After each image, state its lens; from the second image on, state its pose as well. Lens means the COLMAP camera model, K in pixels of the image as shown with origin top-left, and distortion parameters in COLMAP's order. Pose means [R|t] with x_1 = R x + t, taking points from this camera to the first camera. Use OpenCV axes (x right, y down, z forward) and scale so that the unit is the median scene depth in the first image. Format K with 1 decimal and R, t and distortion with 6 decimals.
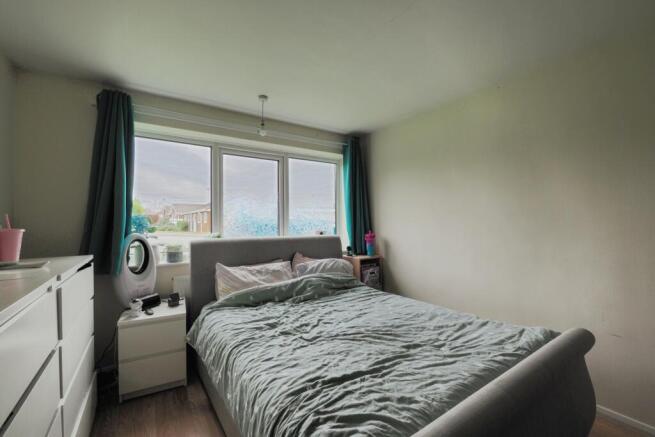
lens RADIAL K [[278.2, 0, 325.3], [0, 278.2, 221.1], [0, 0, 1]] dist [-0.004810, -0.000202]
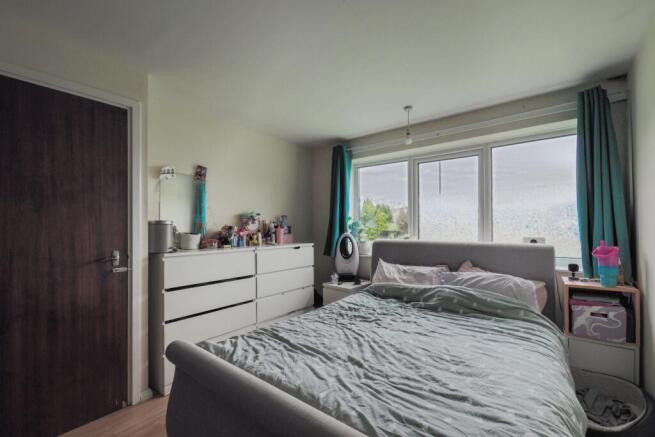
lens RADIAL K [[278.2, 0, 325.3], [0, 278.2, 221.1], [0, 0, 1]] dist [-0.004810, -0.000202]
pose [[0.296384, -0.014687, -0.954956, 0.828828], [0.003894, 0.999892, -0.014170, 0.001606], [0.955061, 0.000481, 0.296409, 0.454442]]
